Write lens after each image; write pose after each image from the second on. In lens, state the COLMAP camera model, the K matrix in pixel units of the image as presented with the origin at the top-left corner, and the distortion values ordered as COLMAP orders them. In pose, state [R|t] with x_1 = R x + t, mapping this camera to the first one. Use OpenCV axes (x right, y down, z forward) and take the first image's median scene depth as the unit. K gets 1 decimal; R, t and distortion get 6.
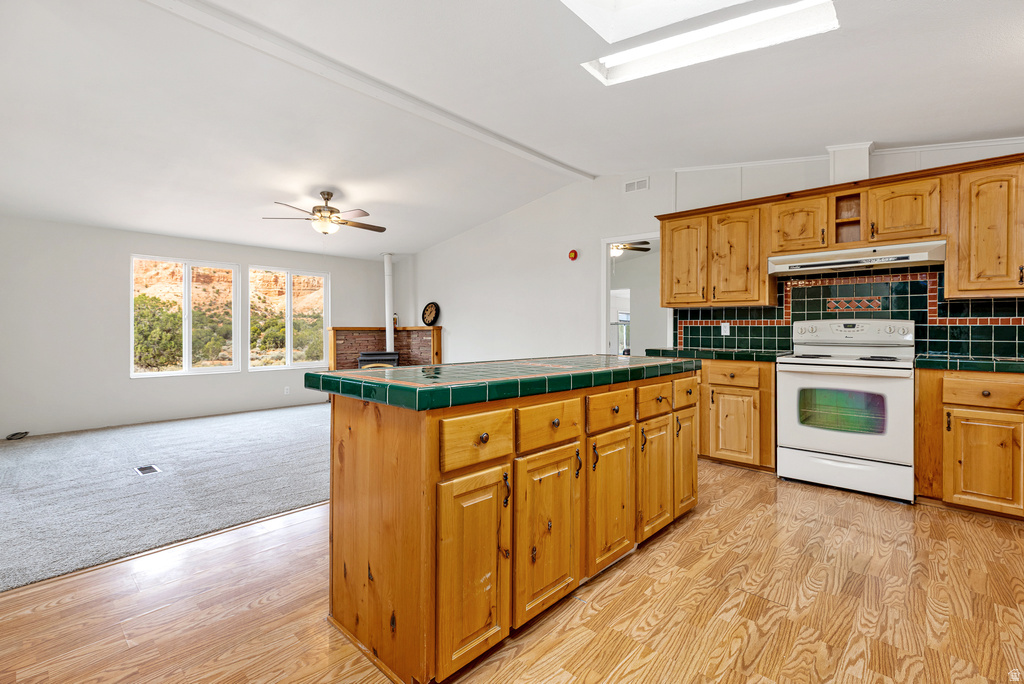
lens RADIAL K [[468.5, 0, 514.1], [0, 468.5, 333.7], [0, 0, 1]] dist [0.015163, 0.000038]
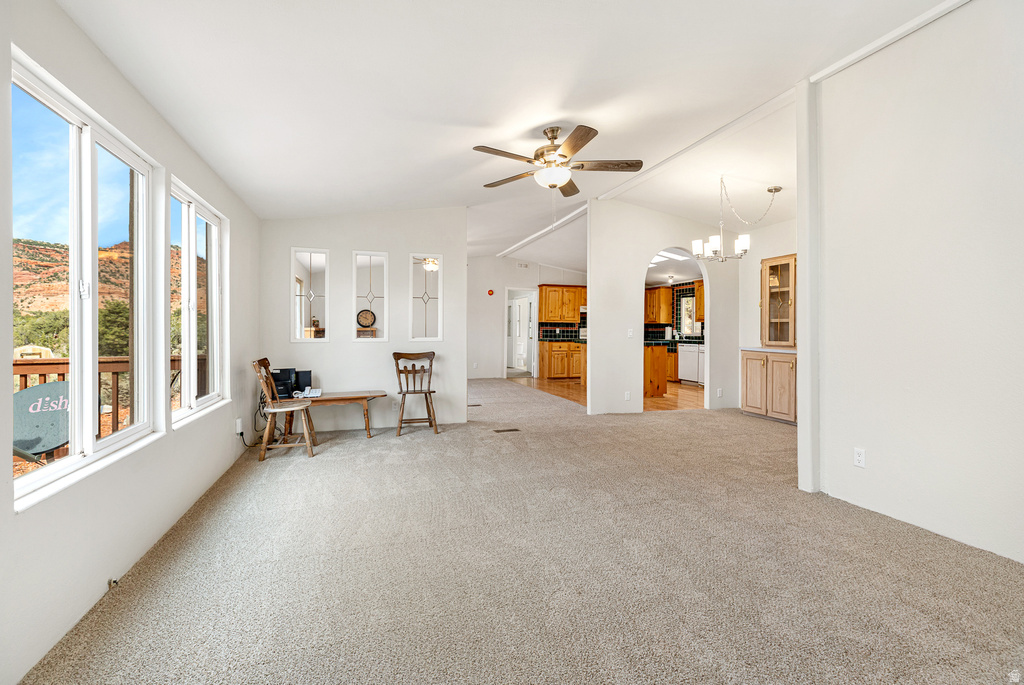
lens RADIAL K [[468.5, 0, 514.1], [0, 468.5, 334.2], [0, 0, 1]] dist [0.015163, 0.000038]
pose [[0.484503, -0.003829, 0.874781, -1.480851], [0.003843, 0.999990, 0.002248, 0.001759], [-0.874781, 0.002272, 0.484513, -0.031395]]
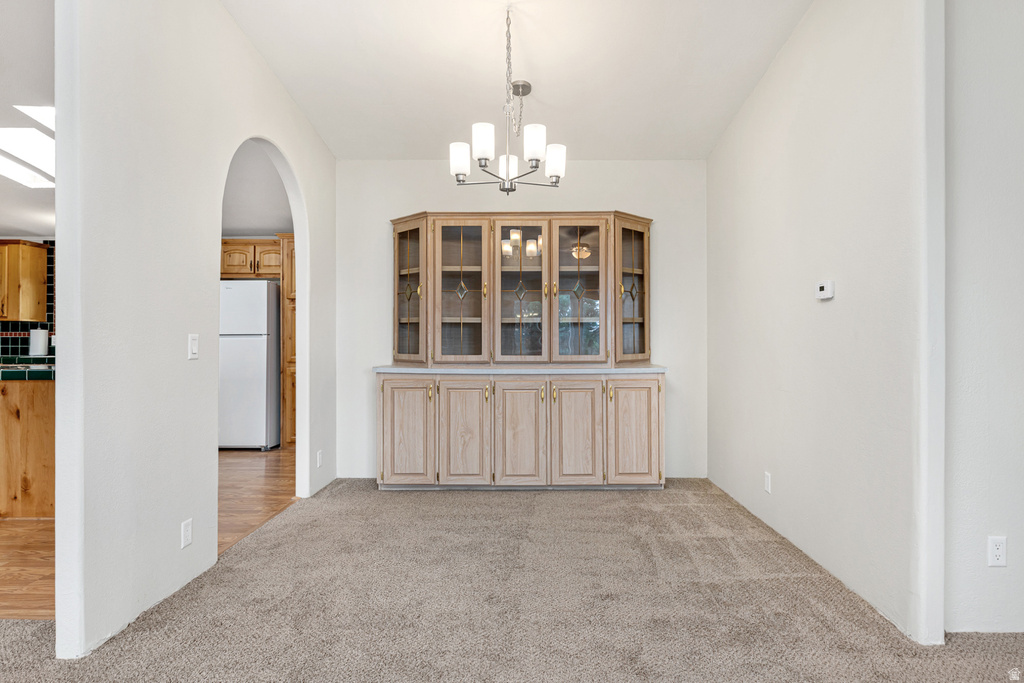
lens RADIAL K [[532.2, 0, 537.6], [0, 532.2, 338.5], [0, 0, 1]] dist [0.000866, -0.000089]
pose [[-0.680071, -0.000696, 0.733146, -0.883929], [0.007344, 0.999943, 0.007761, -0.004209], [-0.733109, 0.010662, -0.680027, 0.350584]]
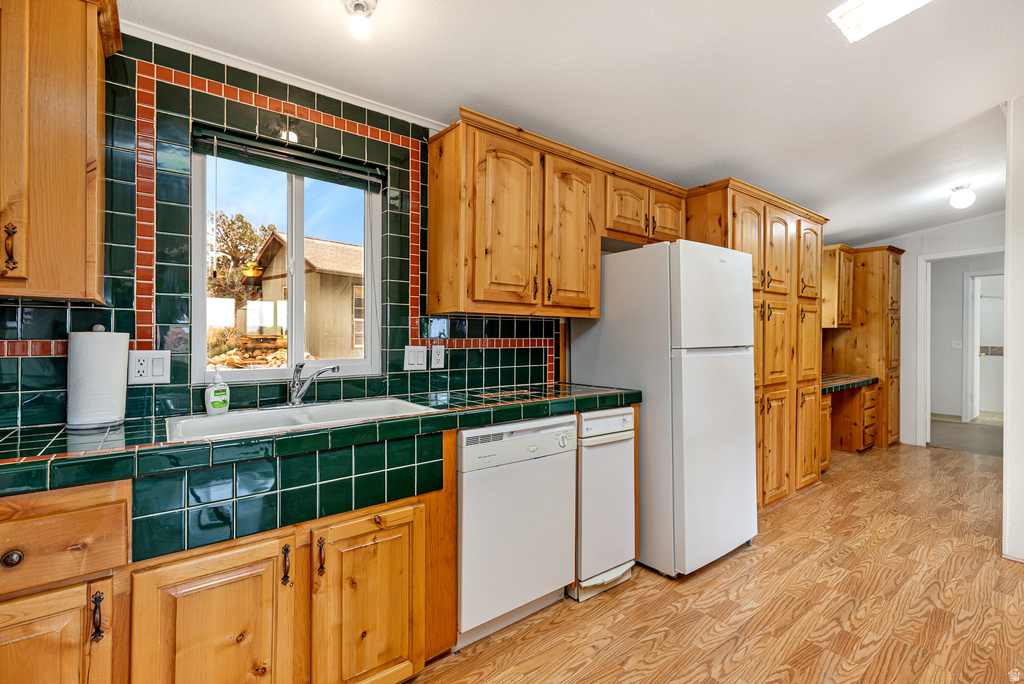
lens RADIAL K [[468.5, 0, 514.1], [0, 468.5, 333.7], [0, 0, 1]] dist [0.015163, 0.000038]
pose [[-0.987147, -0.005869, 0.159705, 0.285017], [-0.004627, 0.999956, 0.008148, -0.022897], [-0.159746, 0.007304, -0.987131, 0.582083]]
